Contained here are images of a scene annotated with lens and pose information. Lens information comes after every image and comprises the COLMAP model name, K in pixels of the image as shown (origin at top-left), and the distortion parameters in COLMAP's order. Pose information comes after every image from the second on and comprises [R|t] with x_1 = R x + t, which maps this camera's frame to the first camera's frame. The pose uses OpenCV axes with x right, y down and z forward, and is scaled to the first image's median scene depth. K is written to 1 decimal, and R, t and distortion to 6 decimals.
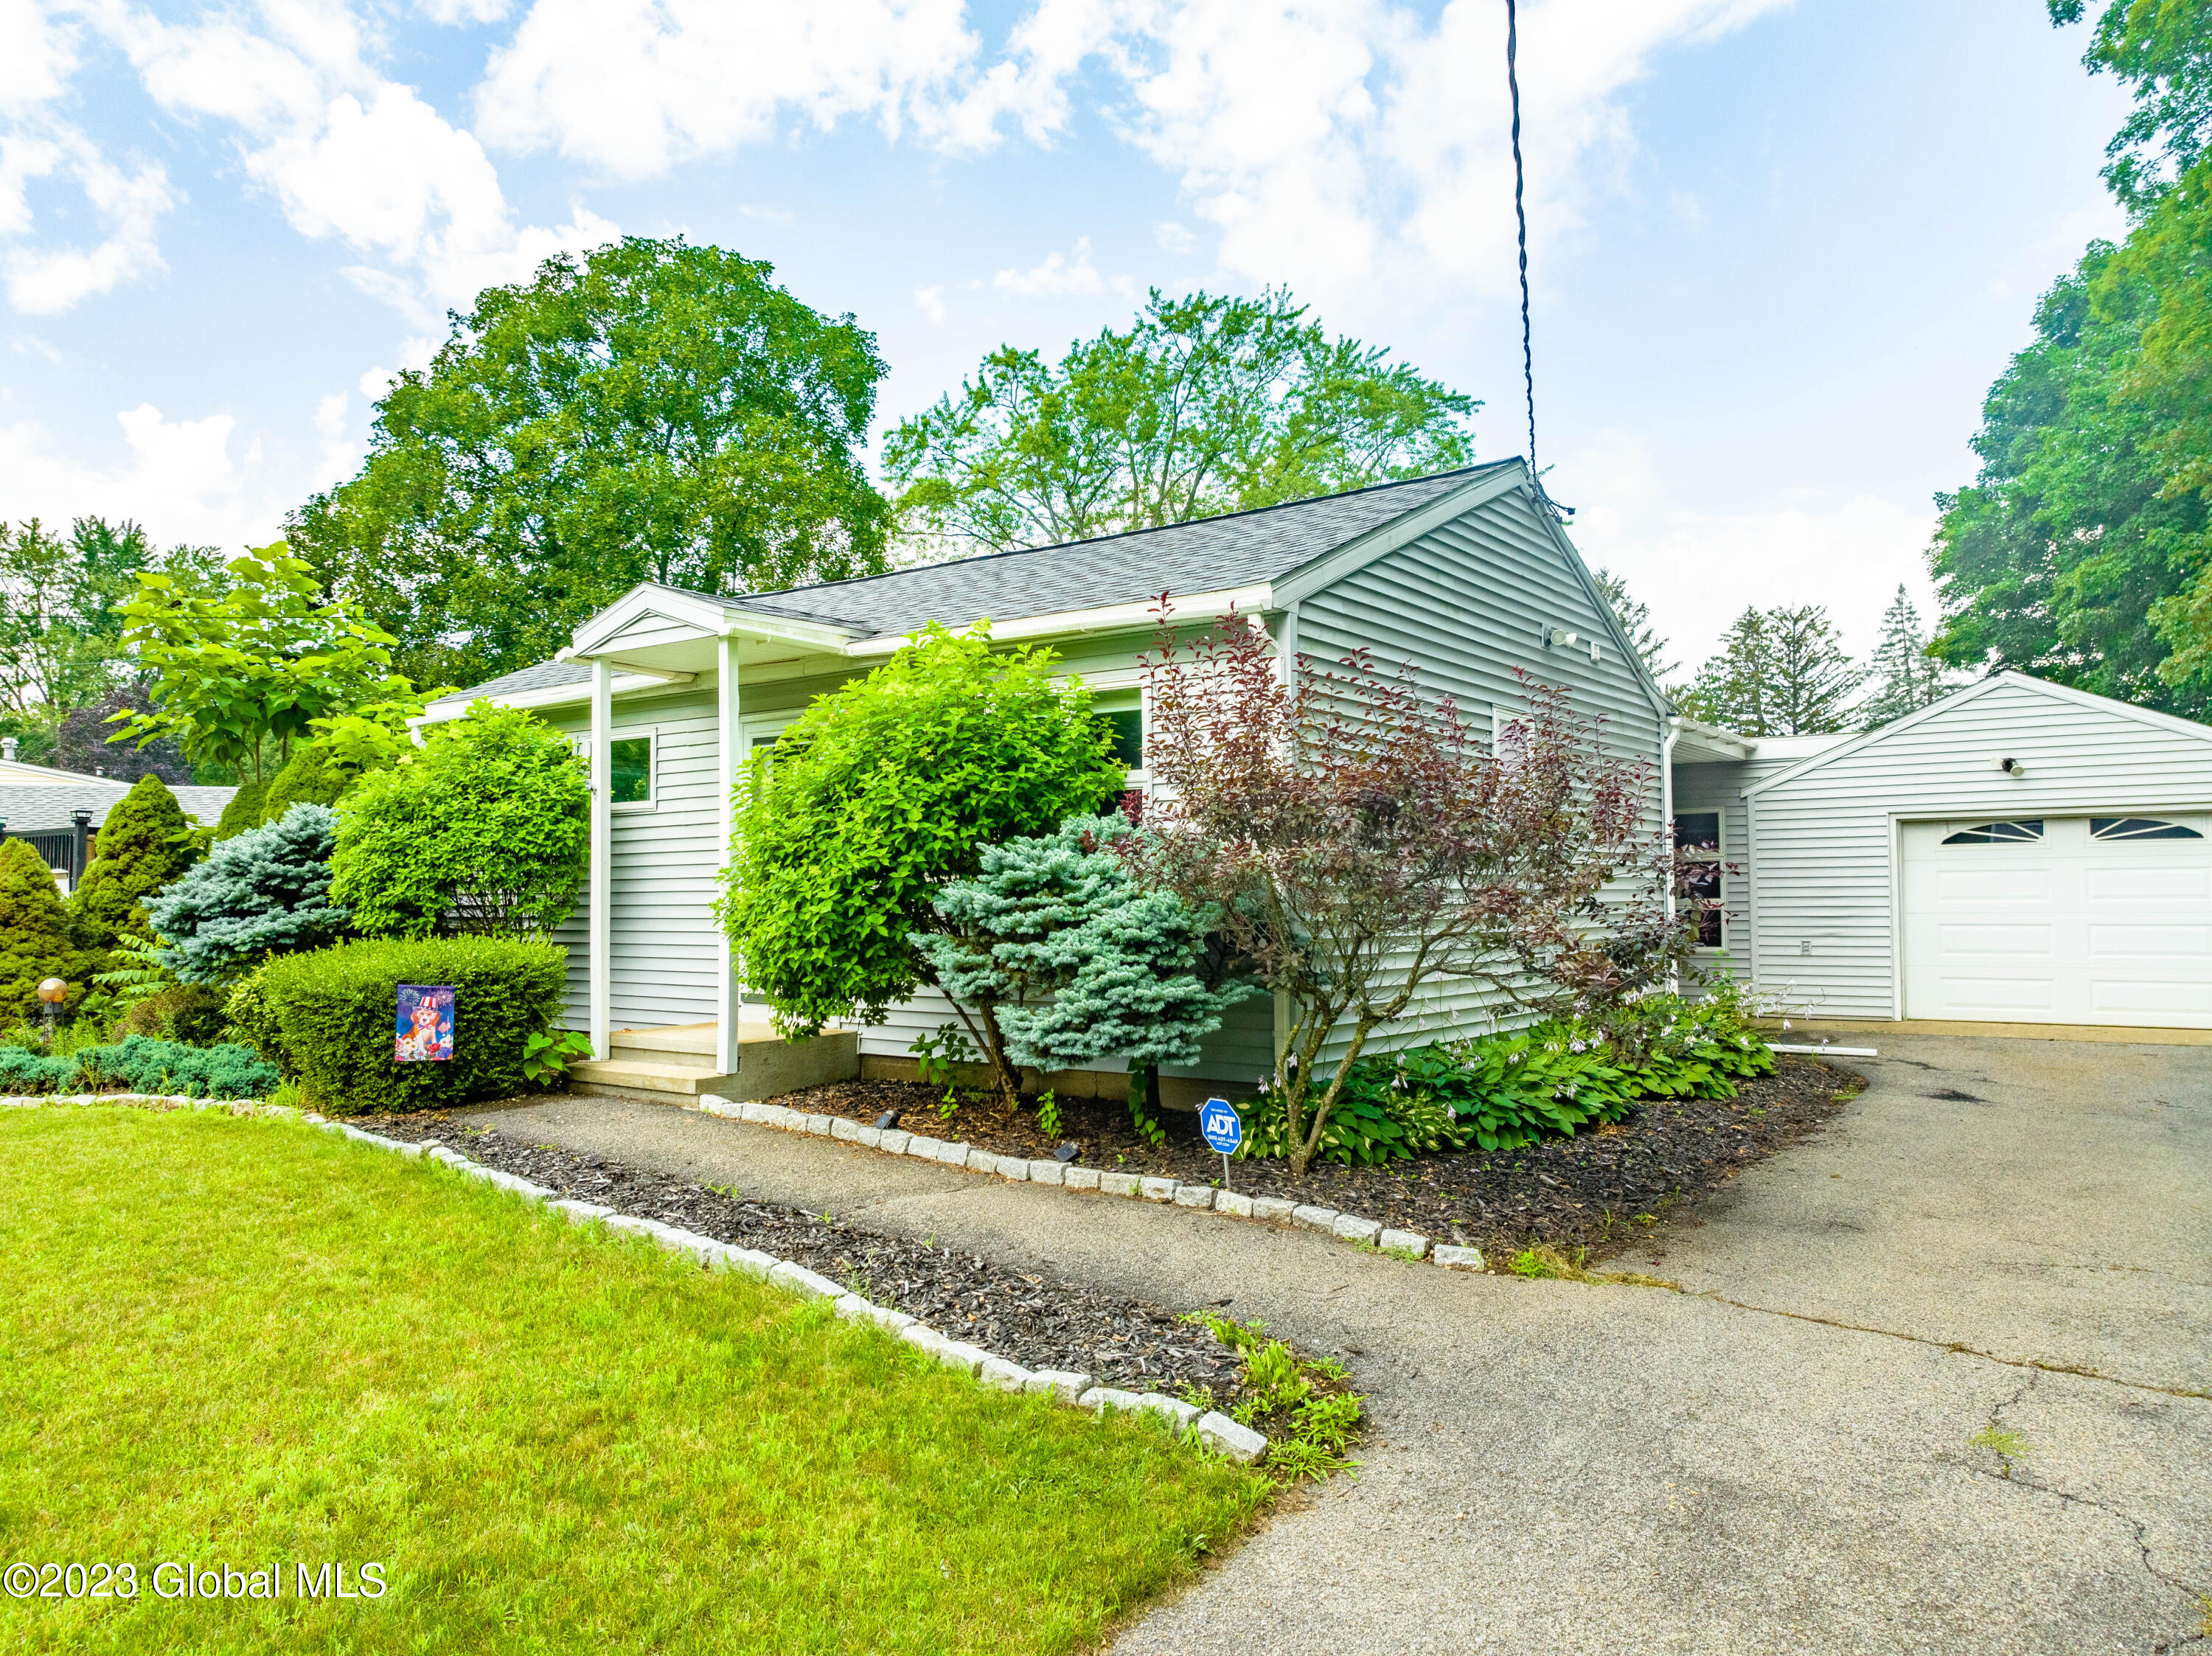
lens RADIAL K [[1559.7, 0, 1094.0], [0, 1559.7, 826.2], [0, 0, 1]] dist [-0.023607, -0.019720]
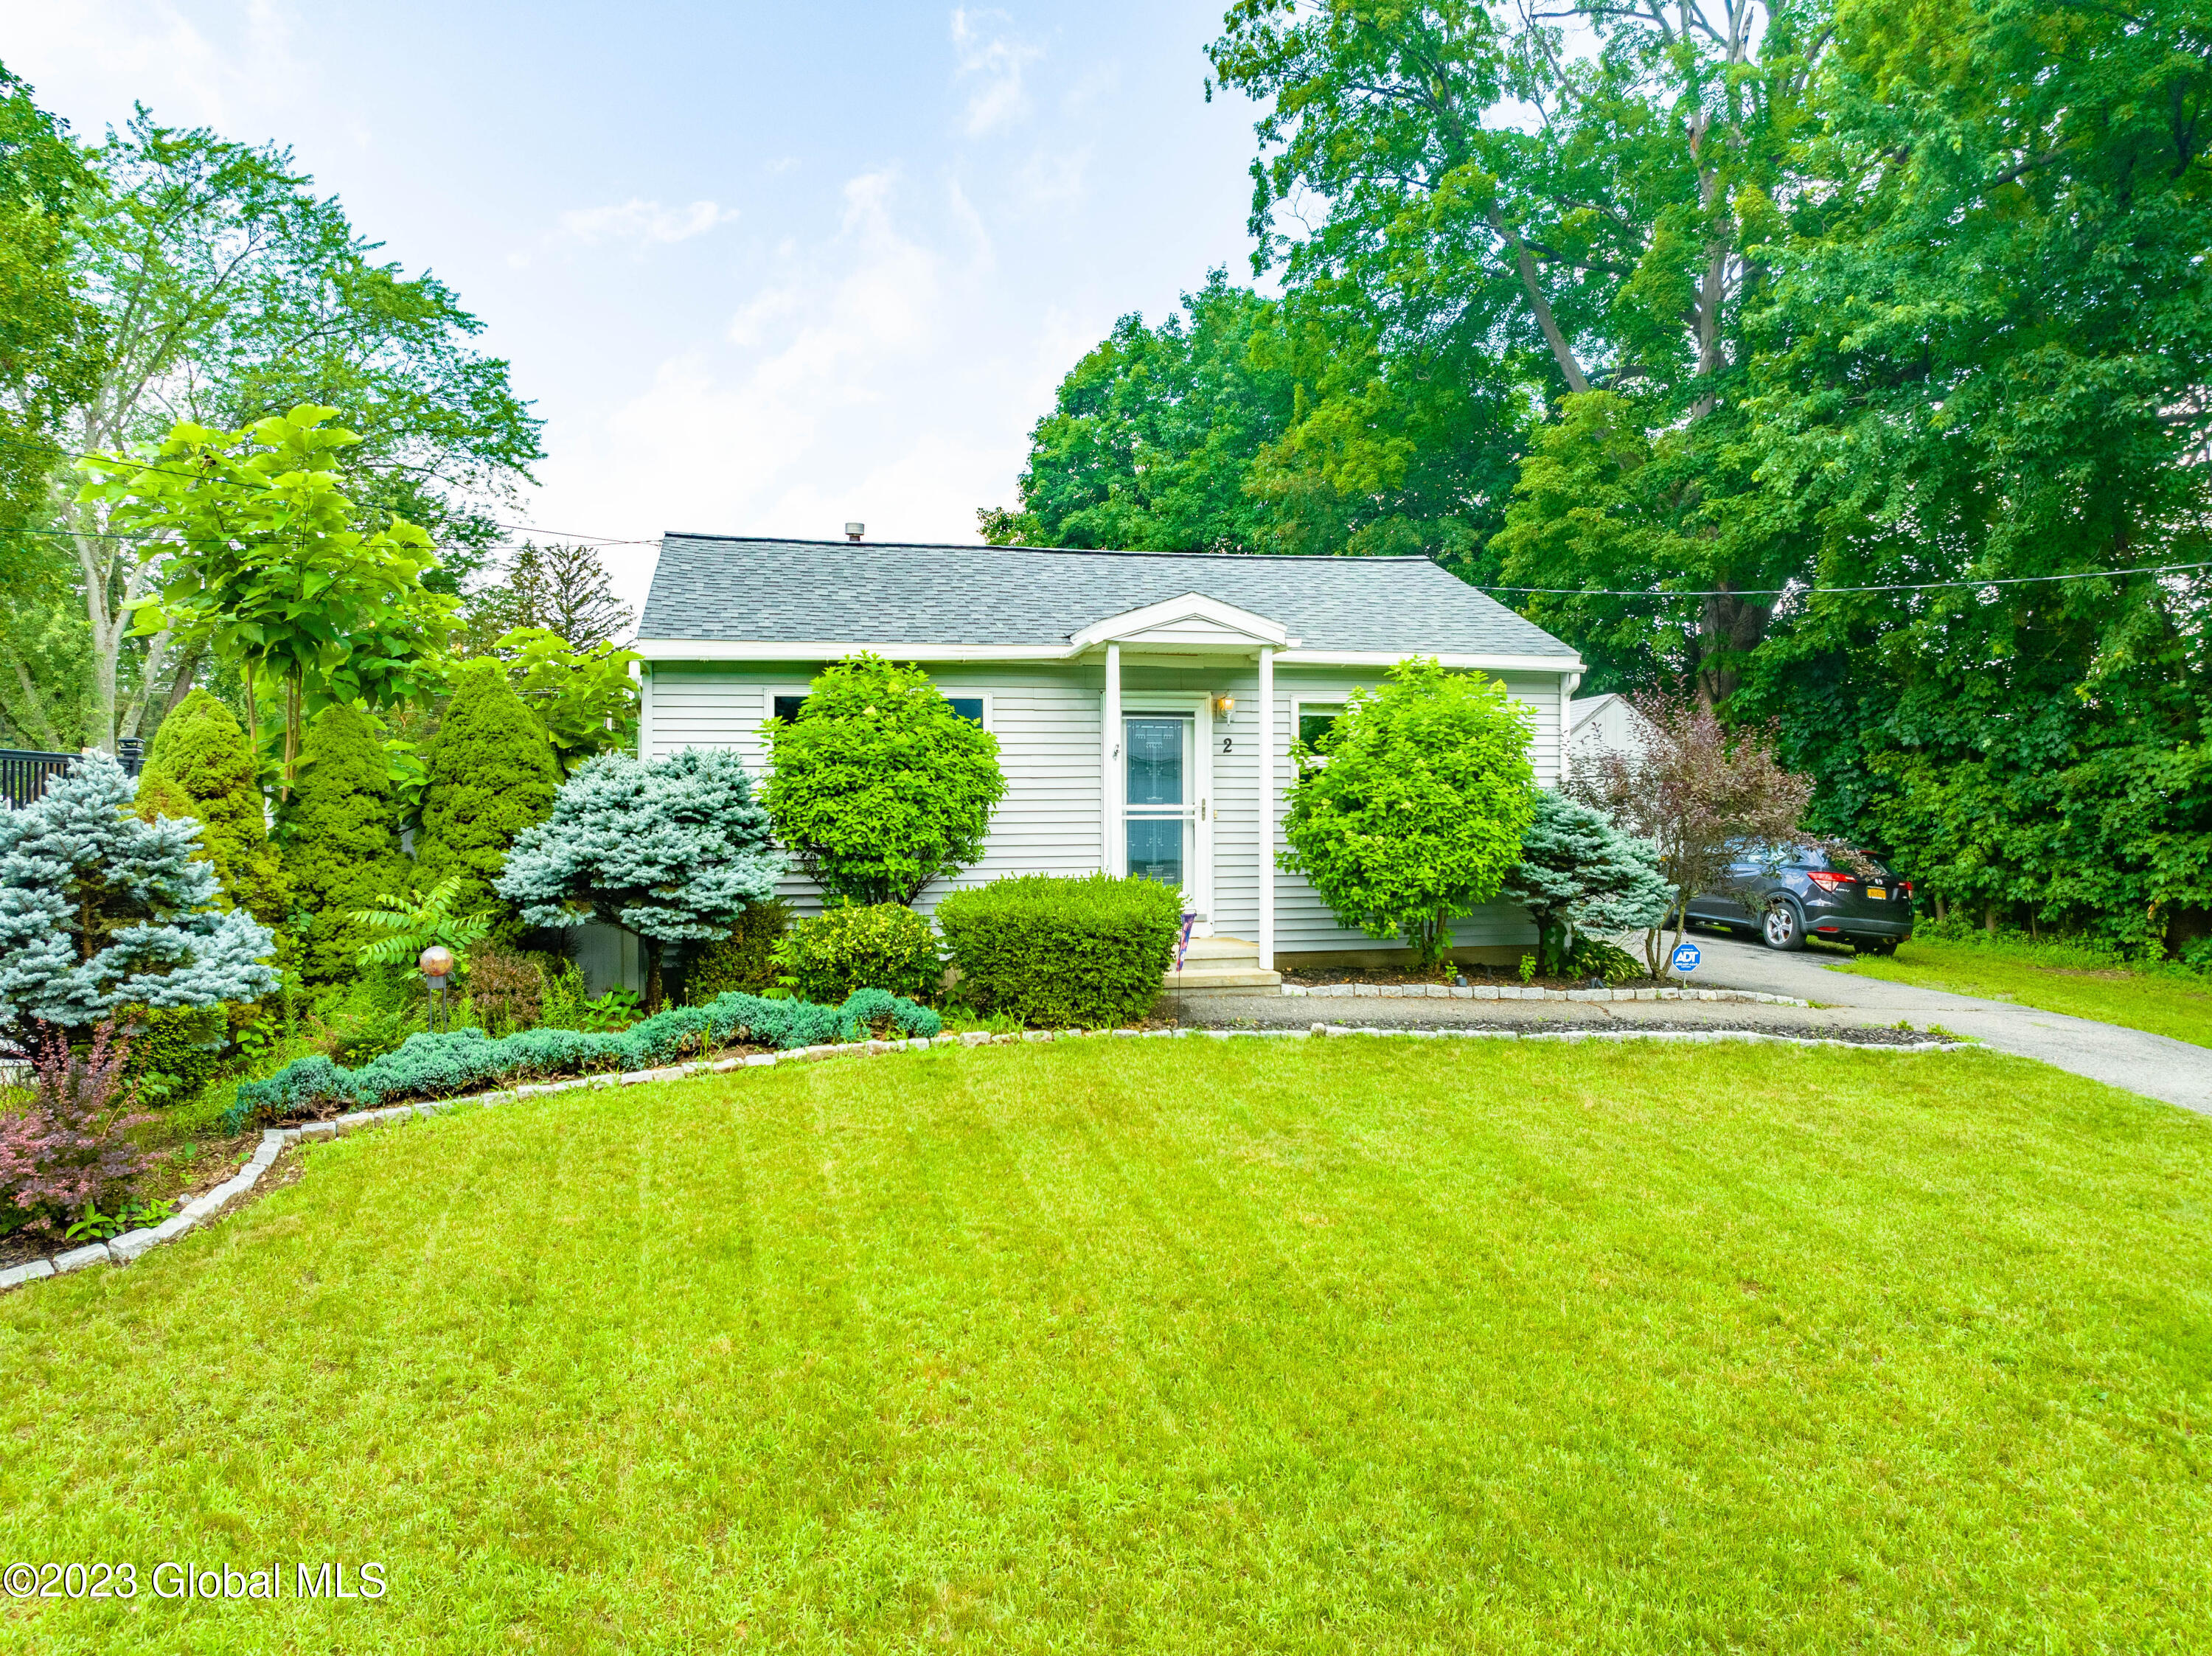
lens RADIAL K [[1572.0, 0, 1102.4], [0, 1572.0, 816.7], [0, 0, 1]] dist [-0.038781, 0.006915]
pose [[0.645052, -0.001632, 0.764137, -0.943960], [-0.033607, 0.998970, 0.030503, -0.007547], [-0.763399, -0.045357, 0.644332, 0.161085]]
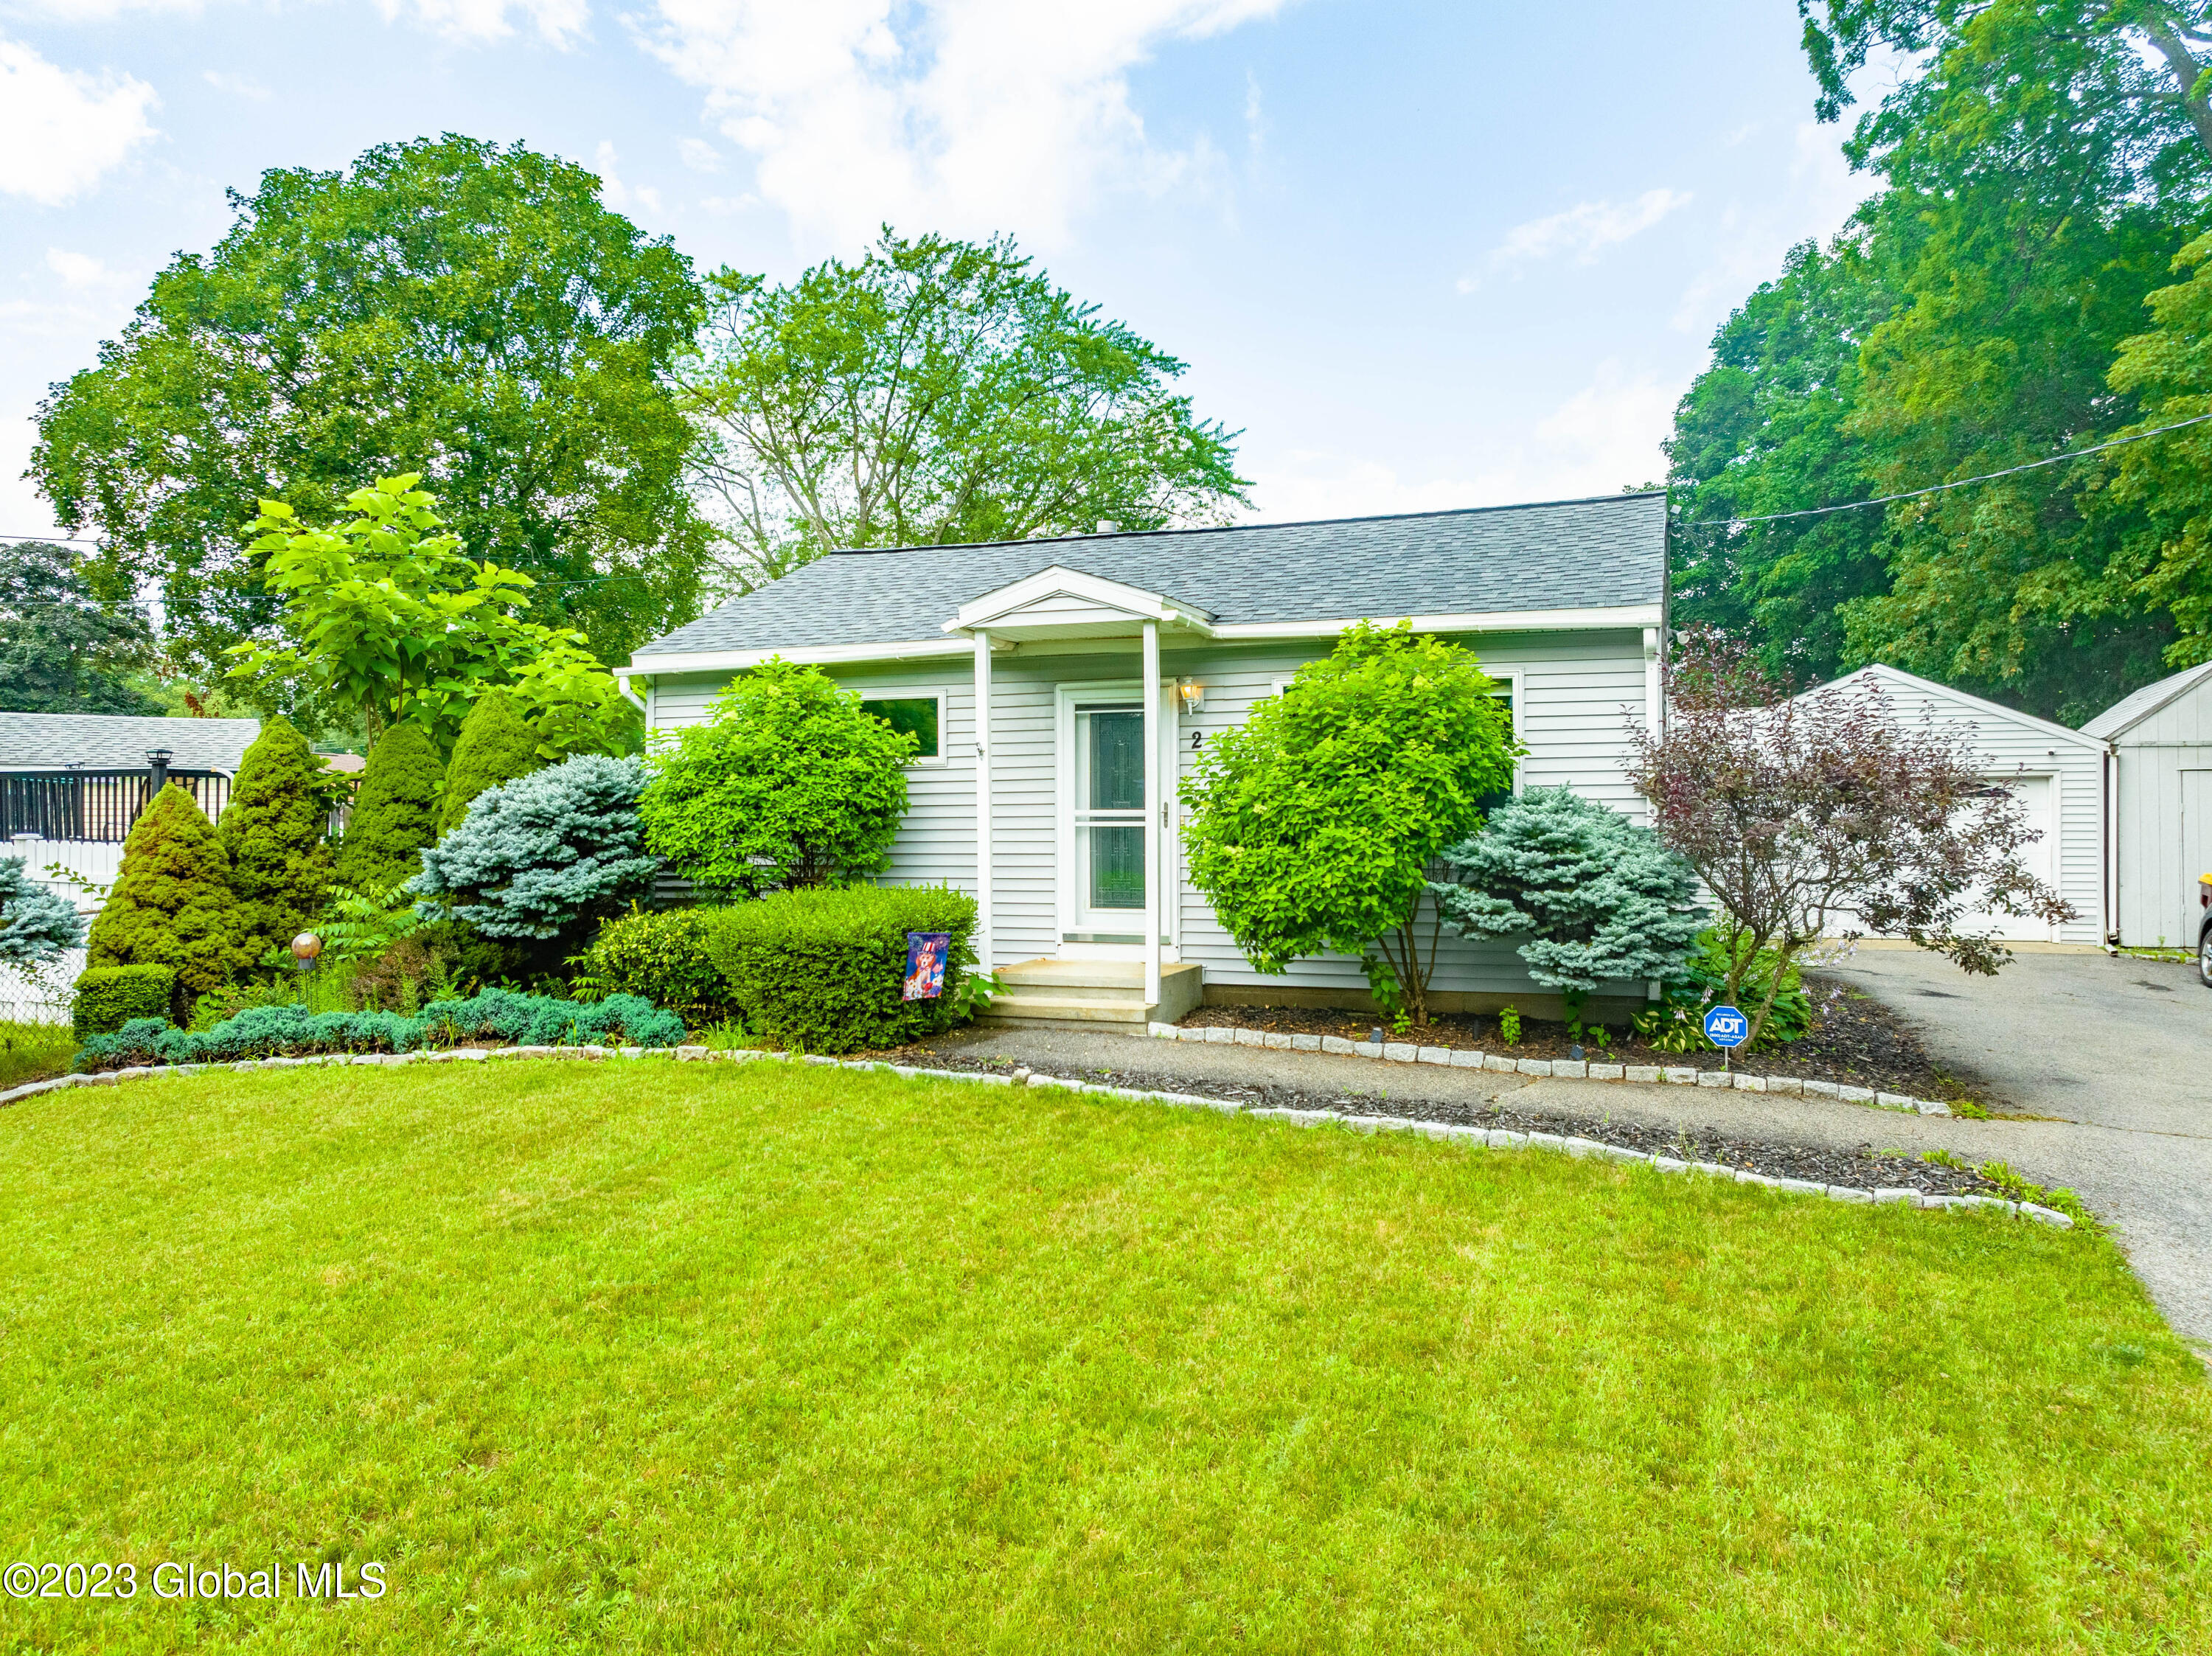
lens RADIAL K [[1559.7, 0, 1094.0], [0, 1559.7, 826.2], [0, 0, 1]] dist [-0.023607, -0.019720]
pose [[0.959208, 0.000700, 0.282700, -0.413415], [-0.013765, 0.998926, 0.044231, -0.015067], [-0.282365, -0.046318, 0.958188, -0.056528]]
